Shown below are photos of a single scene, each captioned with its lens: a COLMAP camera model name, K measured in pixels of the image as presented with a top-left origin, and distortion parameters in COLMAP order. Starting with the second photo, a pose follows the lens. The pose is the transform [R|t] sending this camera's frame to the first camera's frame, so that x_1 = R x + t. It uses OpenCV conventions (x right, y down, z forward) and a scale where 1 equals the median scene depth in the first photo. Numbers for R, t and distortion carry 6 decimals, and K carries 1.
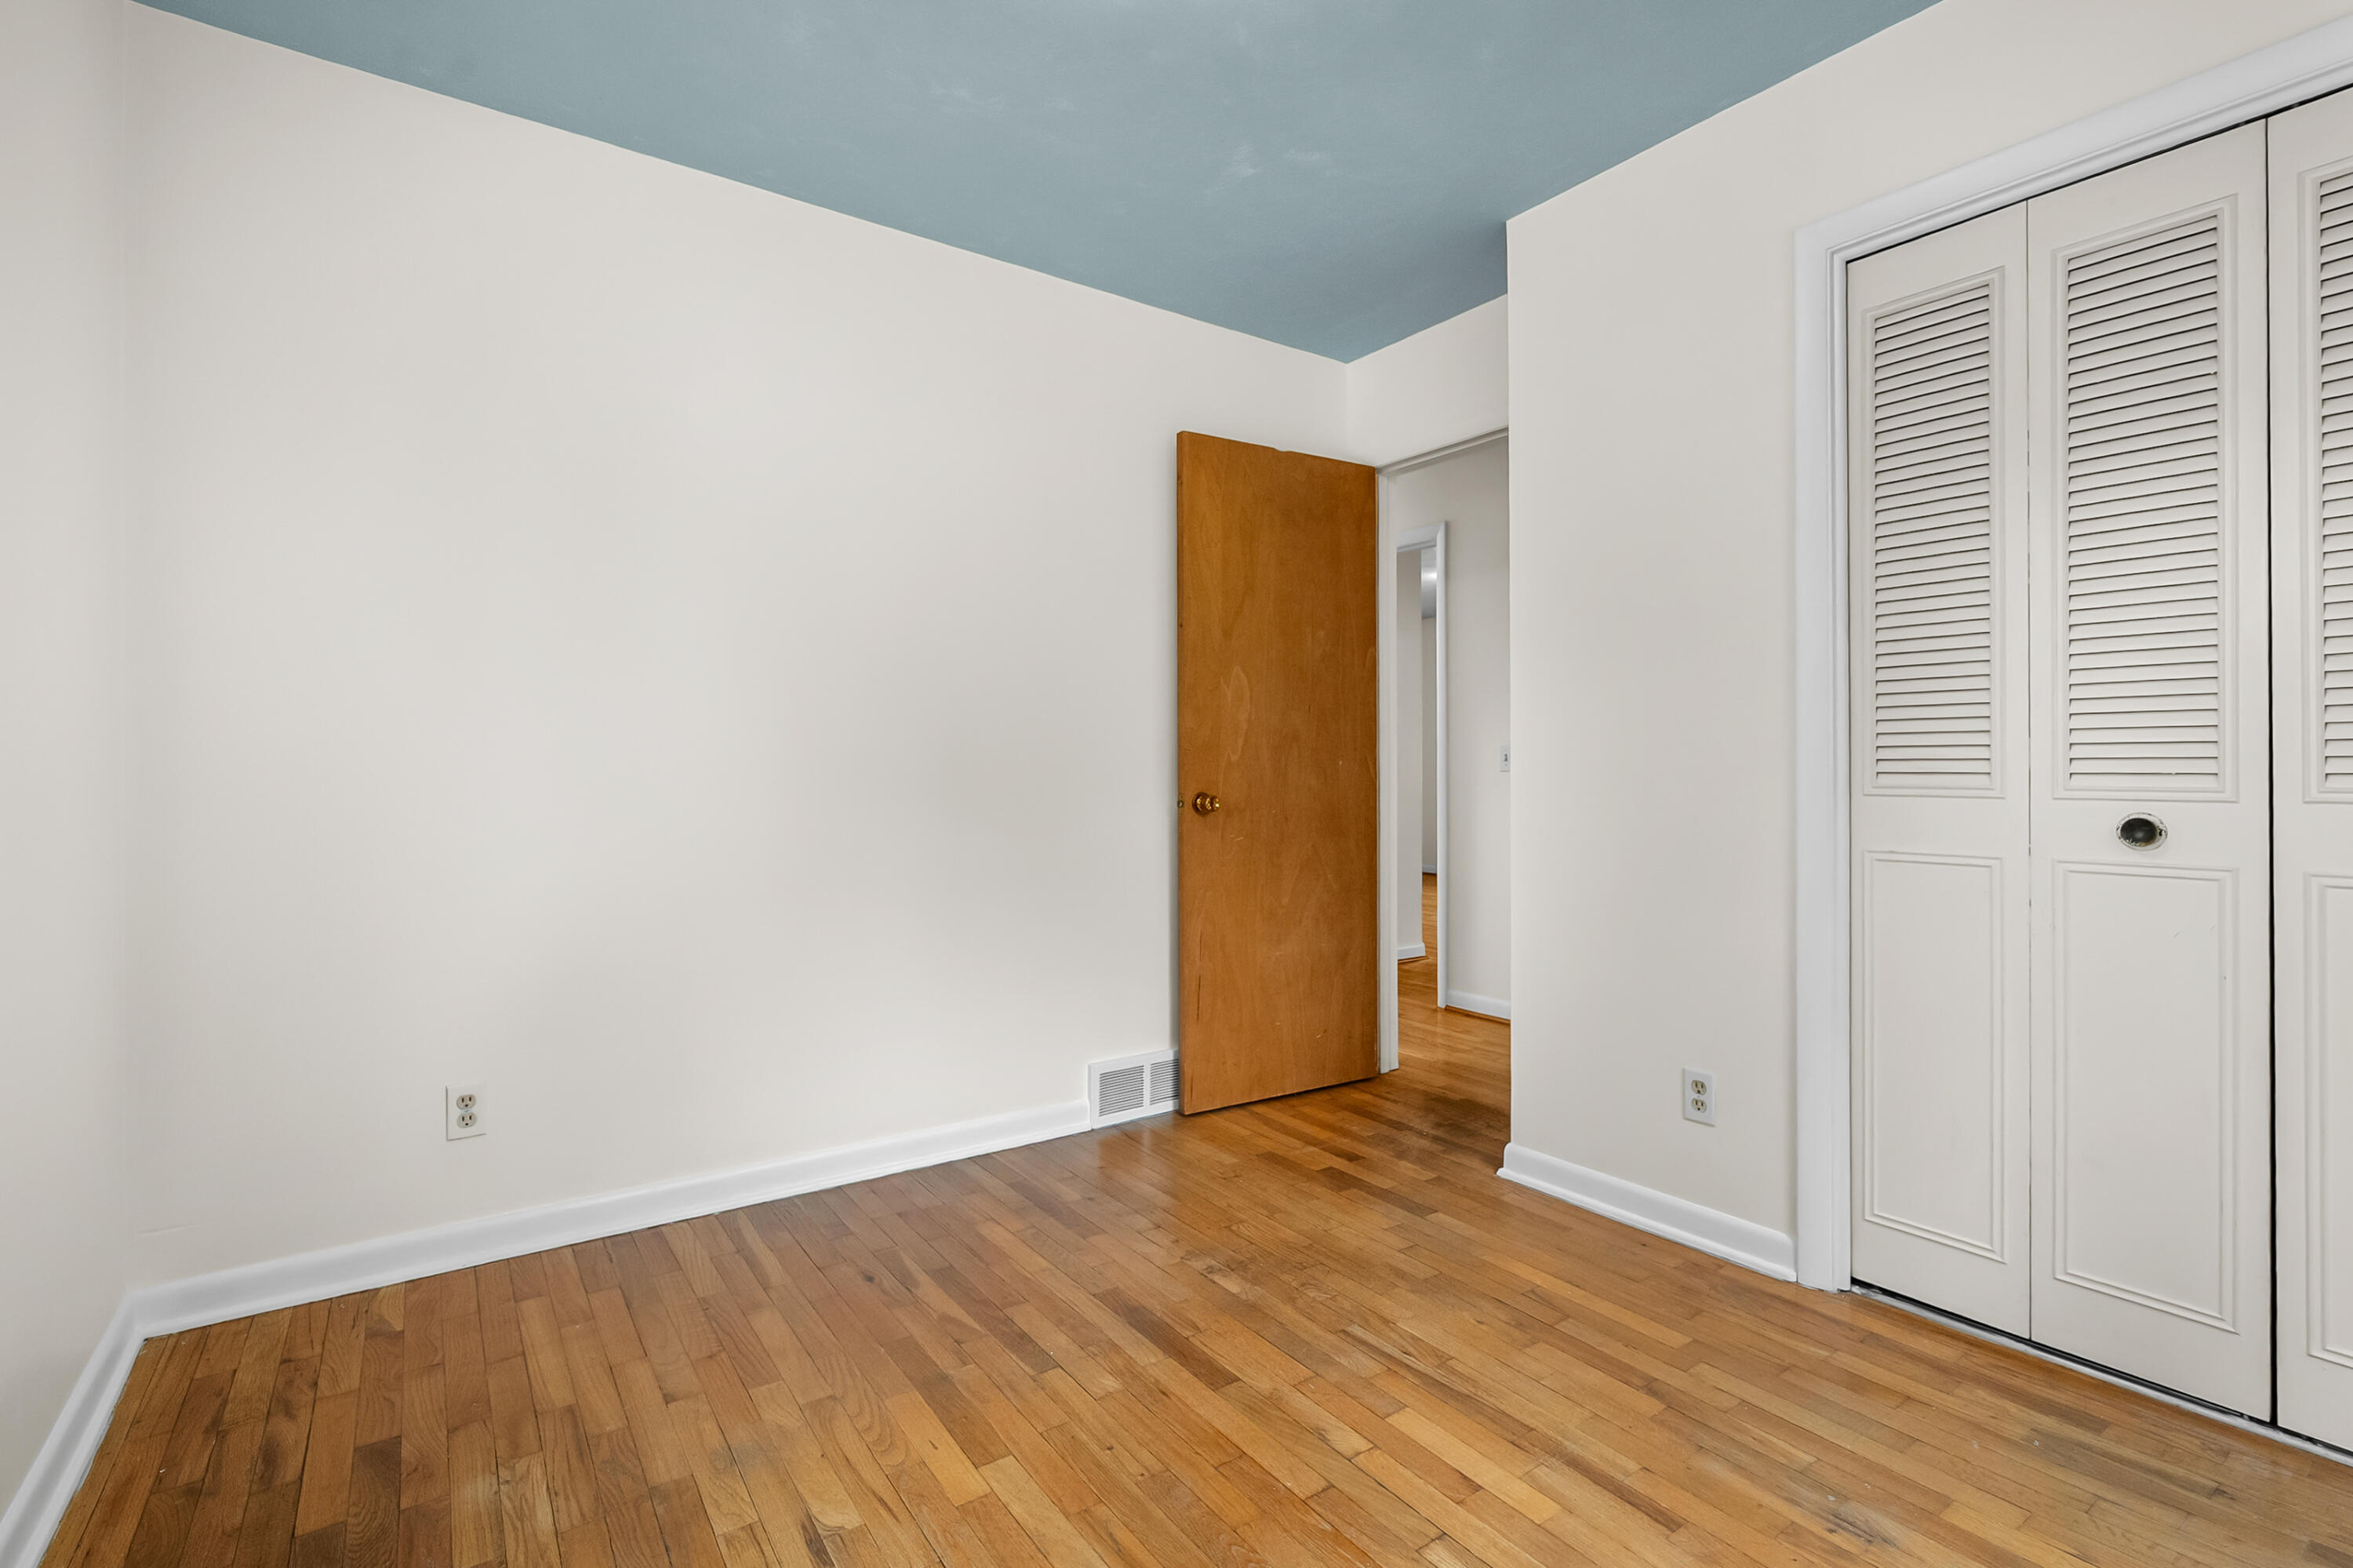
lens RADIAL K [[1068.9, 0, 1176.5], [0, 1068.9, 784.0], [0, 0, 1]] dist [-0.008335, 0.000078]
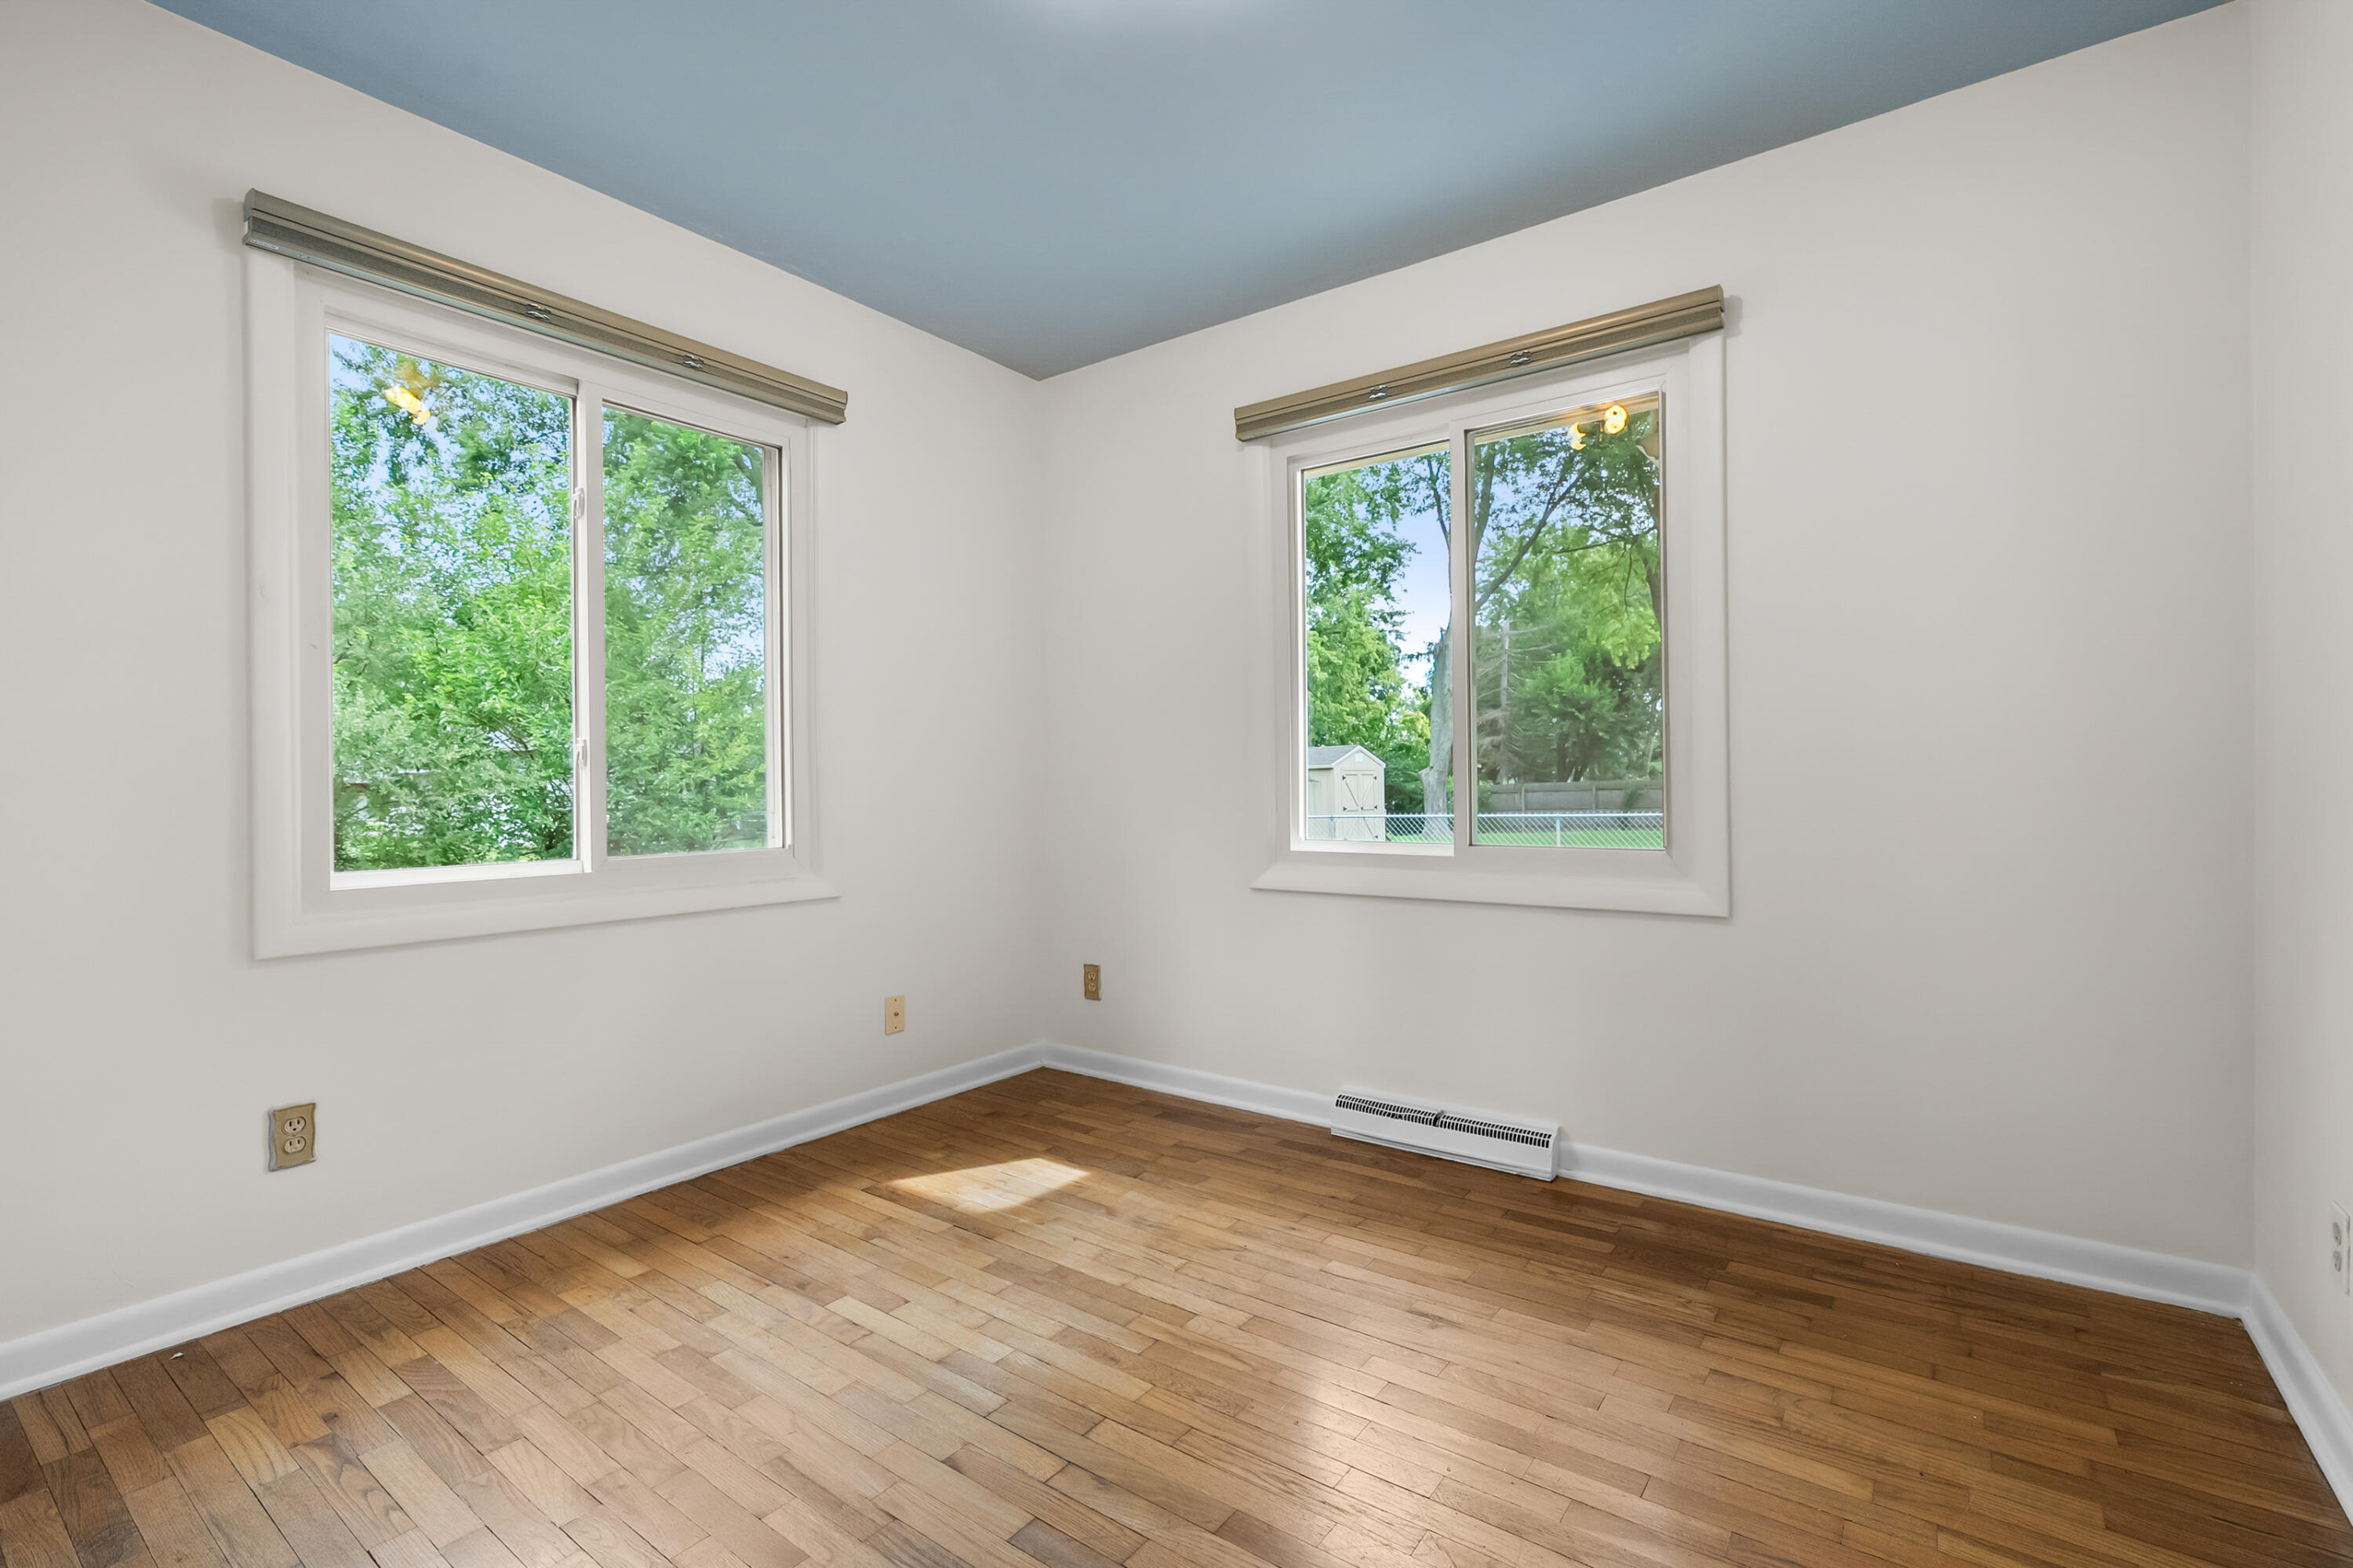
lens RADIAL K [[1088.1, 0, 1176.5], [0, 1088.1, 784.0], [0, 0, 1]] dist [-0.003084, -0.000377]
pose [[-0.954143, 0.009961, -0.299184, 0.375047], [0.006638, 0.999904, 0.012122, -0.011148], [0.299276, 0.009580, -0.954118, 2.053539]]
